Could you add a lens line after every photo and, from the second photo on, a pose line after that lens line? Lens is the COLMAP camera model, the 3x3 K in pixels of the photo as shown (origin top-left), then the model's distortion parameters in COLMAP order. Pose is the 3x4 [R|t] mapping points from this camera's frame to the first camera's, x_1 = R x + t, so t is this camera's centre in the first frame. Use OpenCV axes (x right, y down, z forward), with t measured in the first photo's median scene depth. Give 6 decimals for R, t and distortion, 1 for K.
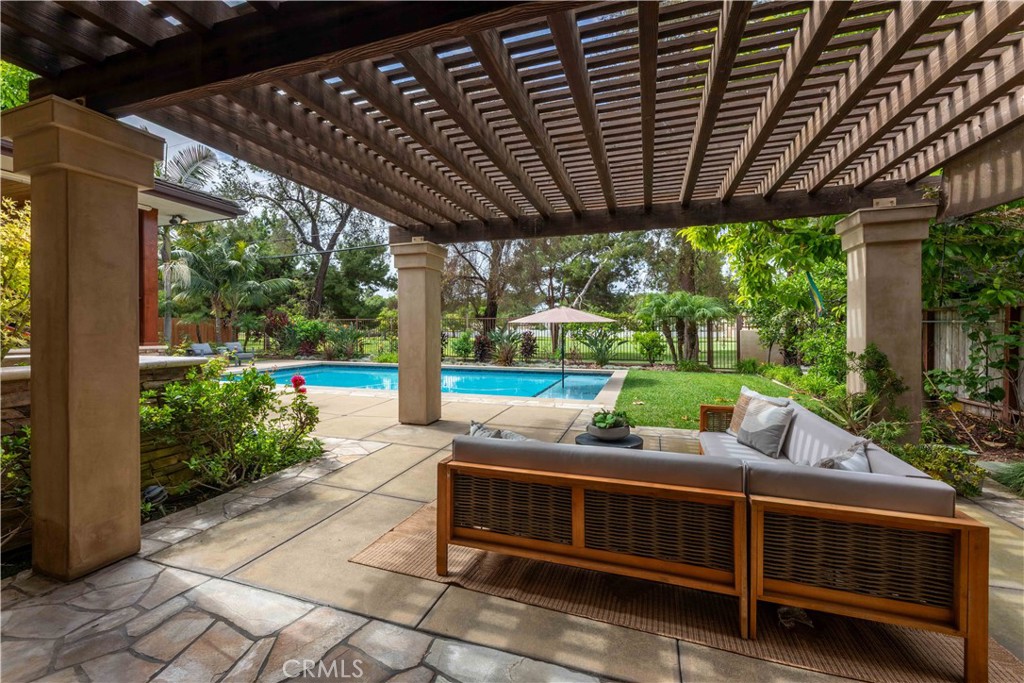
lens RADIAL K [[412.4, 0, 511.6], [0, 412.4, 330.2], [0, 0, 1]] dist [-0.000646, -0.001100]
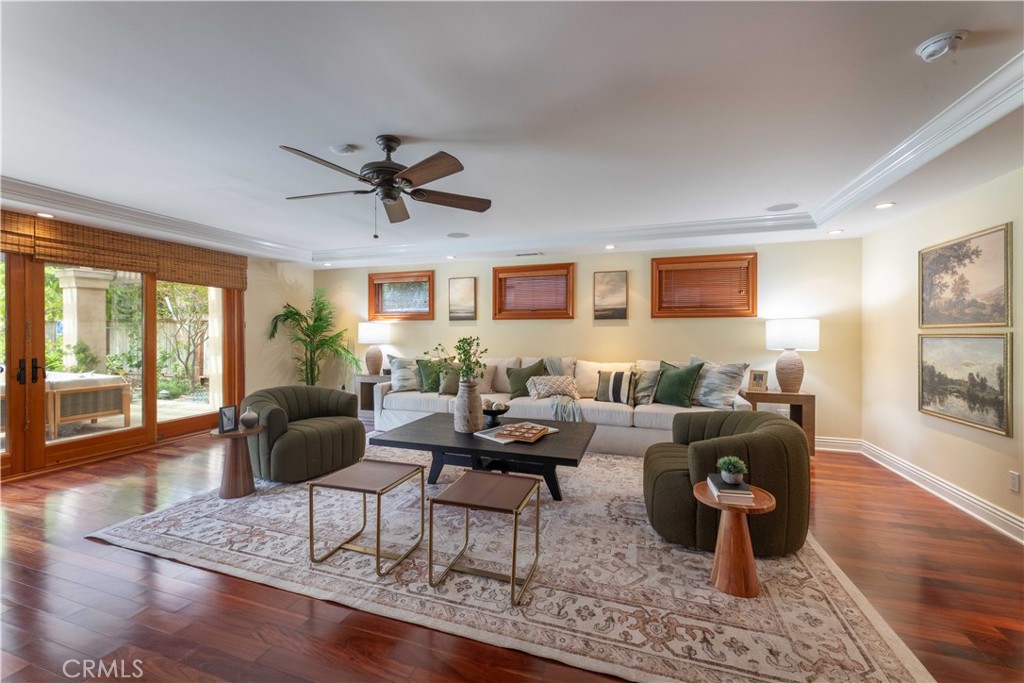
lens RADIAL K [[412.4, 0, 511.0], [0, 412.4, 333.6], [0, 0, 1]] dist [-0.000646, -0.001100]
pose [[-0.009165, -0.004141, 0.999949, -0.387789], [0.004451, 0.999981, 0.004182, 0.002244], [-0.999948, 0.004489, -0.009146, -0.360974]]
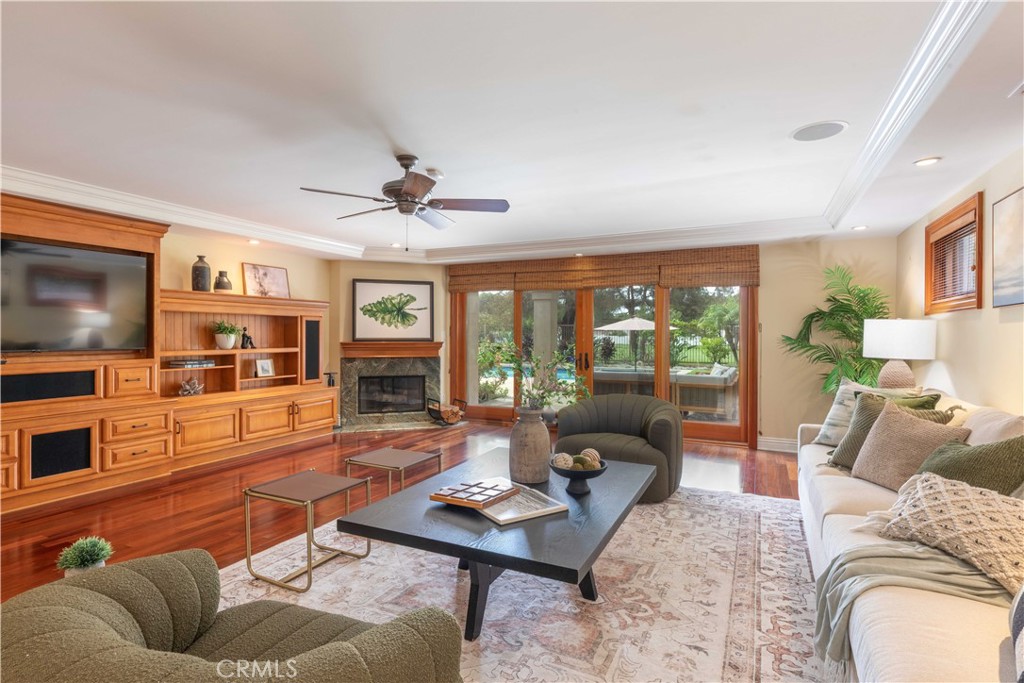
lens RADIAL K [[517.4, 0, 512.2], [0, 517.4, 336.8], [0, 0, 1]] dist [-0.002210, -0.000131]
pose [[0.990929, 0.003733, -0.134338, -0.037347], [-0.003797, 0.999993, -0.000225, 0.002978], [0.134336, 0.000734, 0.990936, -0.607454]]
